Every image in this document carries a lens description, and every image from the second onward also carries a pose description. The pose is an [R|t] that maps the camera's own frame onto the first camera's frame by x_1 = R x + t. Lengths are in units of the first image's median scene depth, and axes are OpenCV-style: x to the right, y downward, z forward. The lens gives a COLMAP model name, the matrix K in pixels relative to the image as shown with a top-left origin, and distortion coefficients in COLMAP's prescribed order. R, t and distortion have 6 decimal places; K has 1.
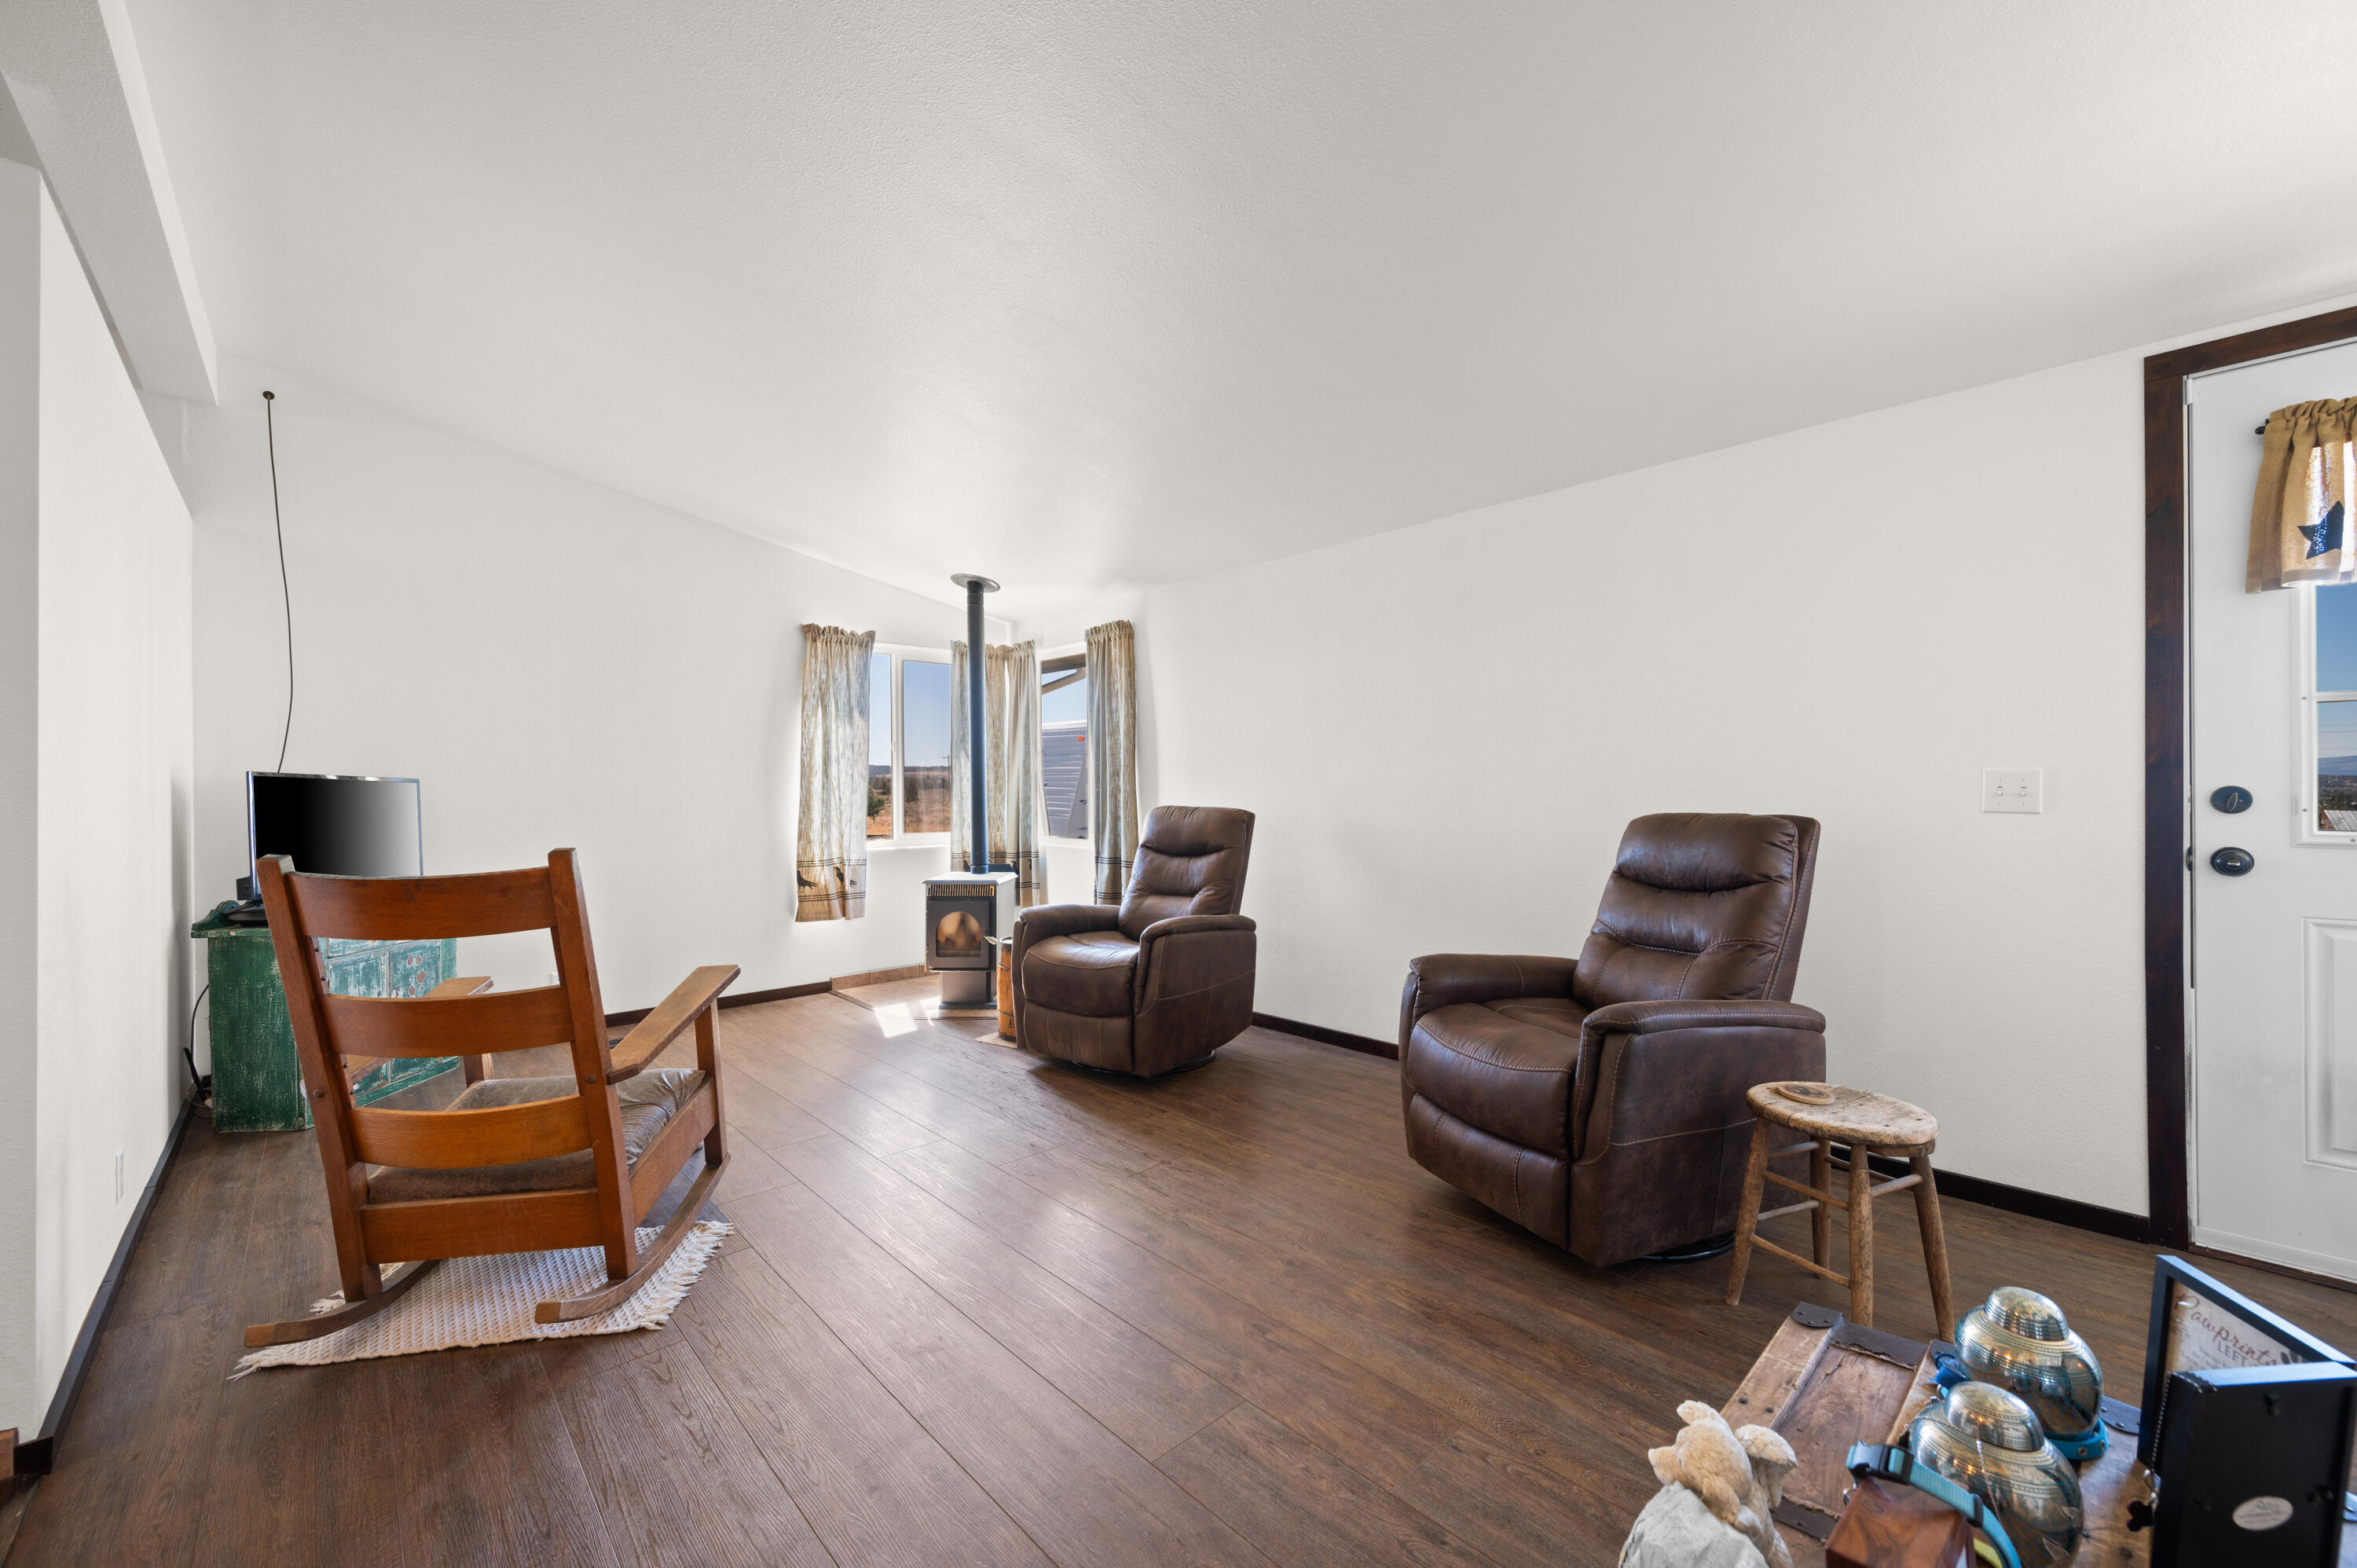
lens RADIAL K [[934.9, 0, 1173.9], [0, 934.9, 791.4], [0, 0, 1]] dist [0.002630, 0.000038]
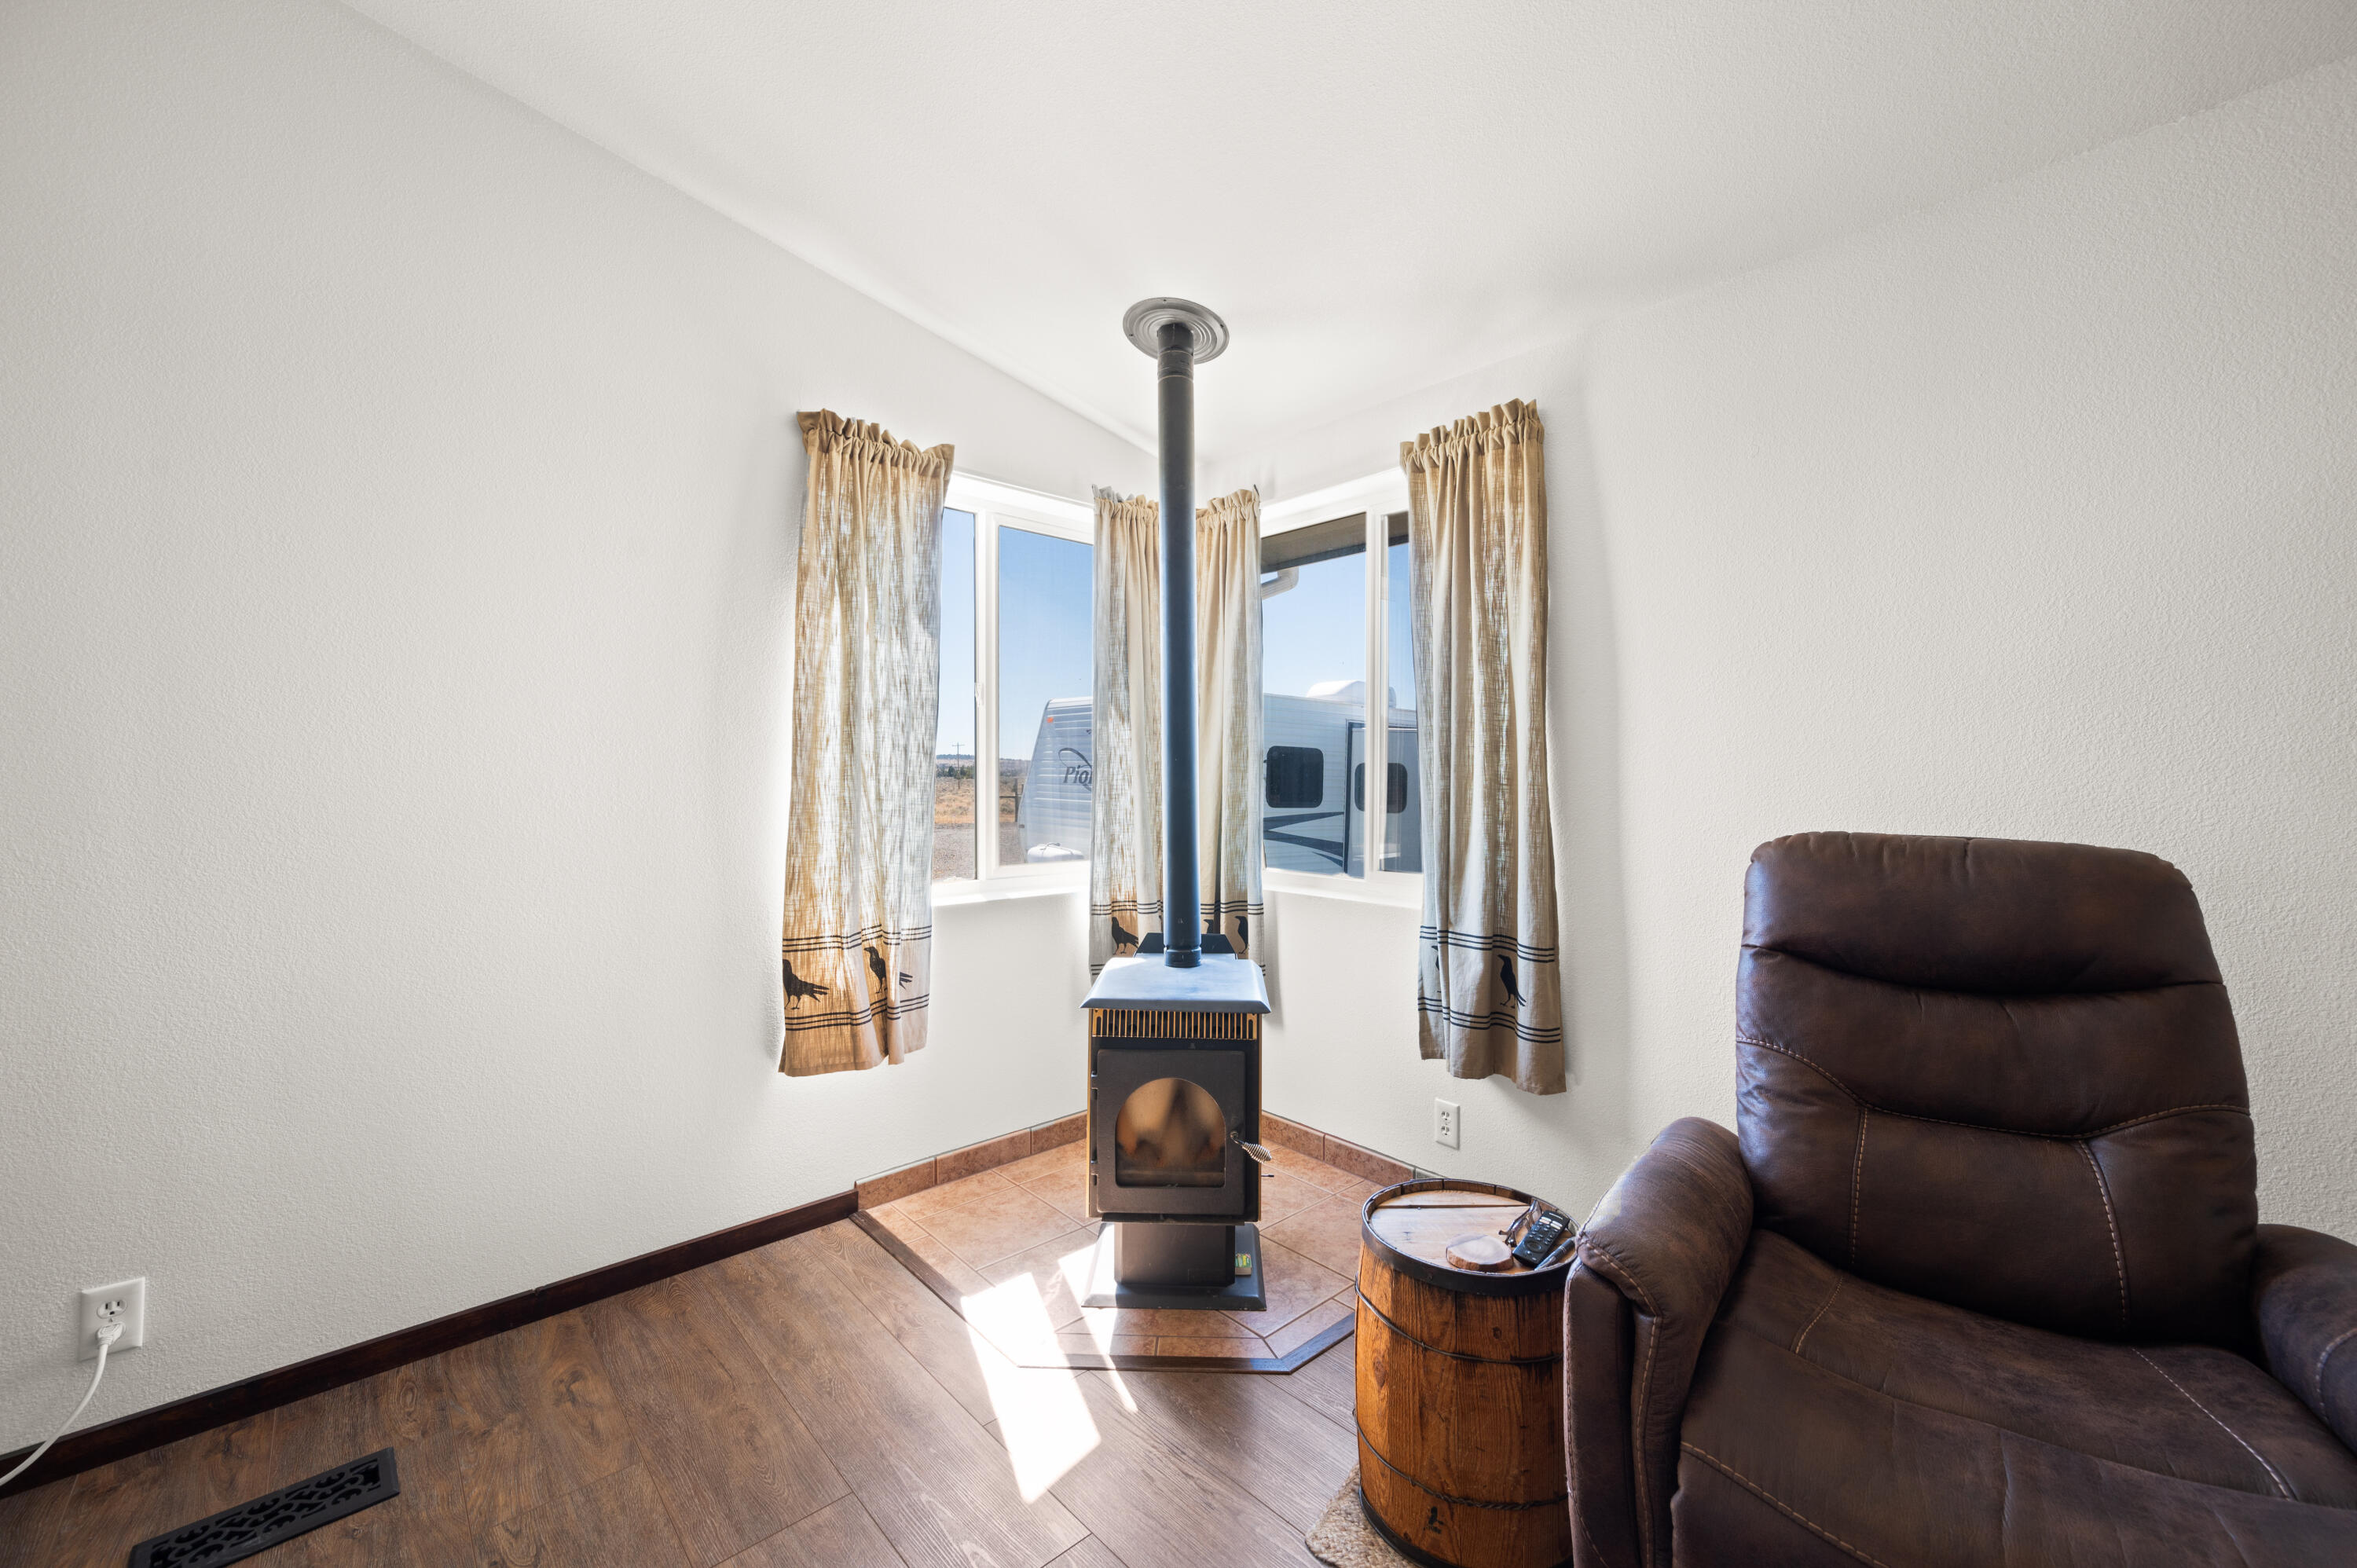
lens RADIAL K [[934.9, 0, 1185.4], [0, 934.9, 776.6], [0, 0, 1]] dist [0.002630, 0.000038]
pose [[0.999980, 0.005609, -0.002972, -0.207530], [-0.005625, 0.999970, -0.005318, -0.001524], [0.002942, 0.005334, 0.999981, 0.546955]]
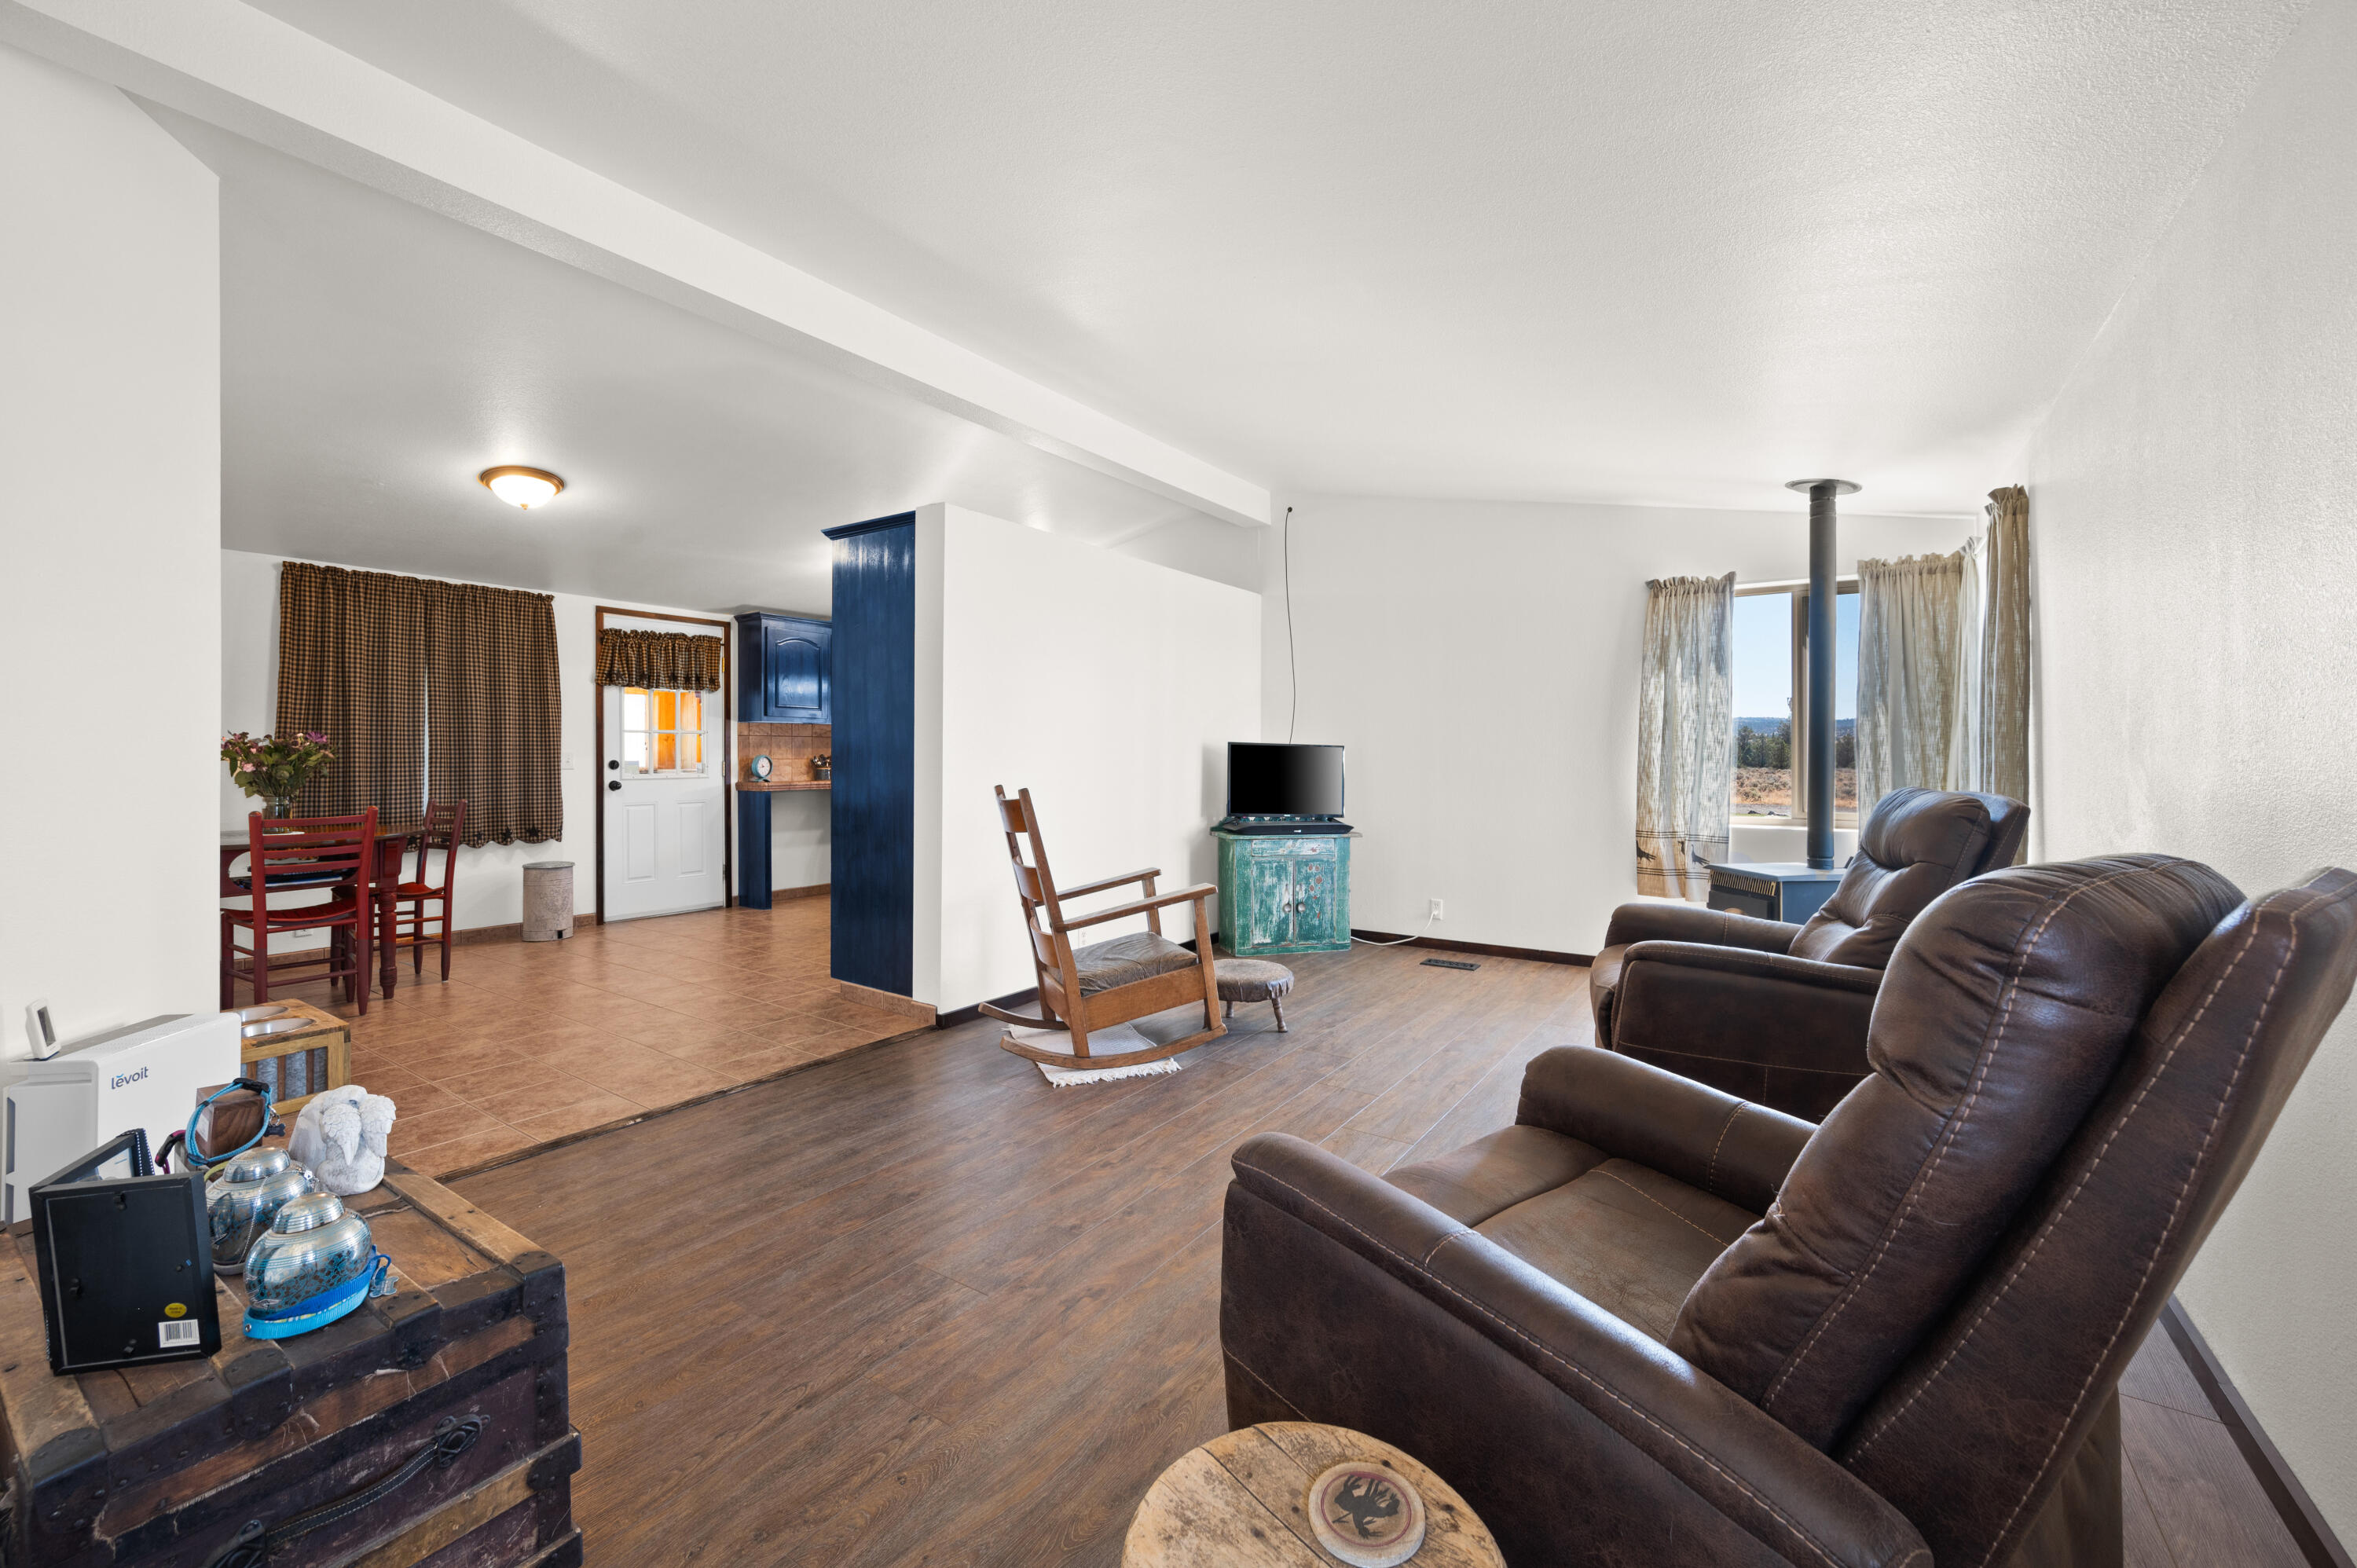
lens RADIAL K [[934.9, 0, 1184.4], [0, 934.9, 759.0], [0, 0, 1]] dist [0.002630, 0.000038]
pose [[0.231073, 0.010951, -0.972875, 0.413847], [-0.006911, 0.999930, 0.009614, -0.004588], [0.972912, 0.004502, 0.231133, 0.324739]]
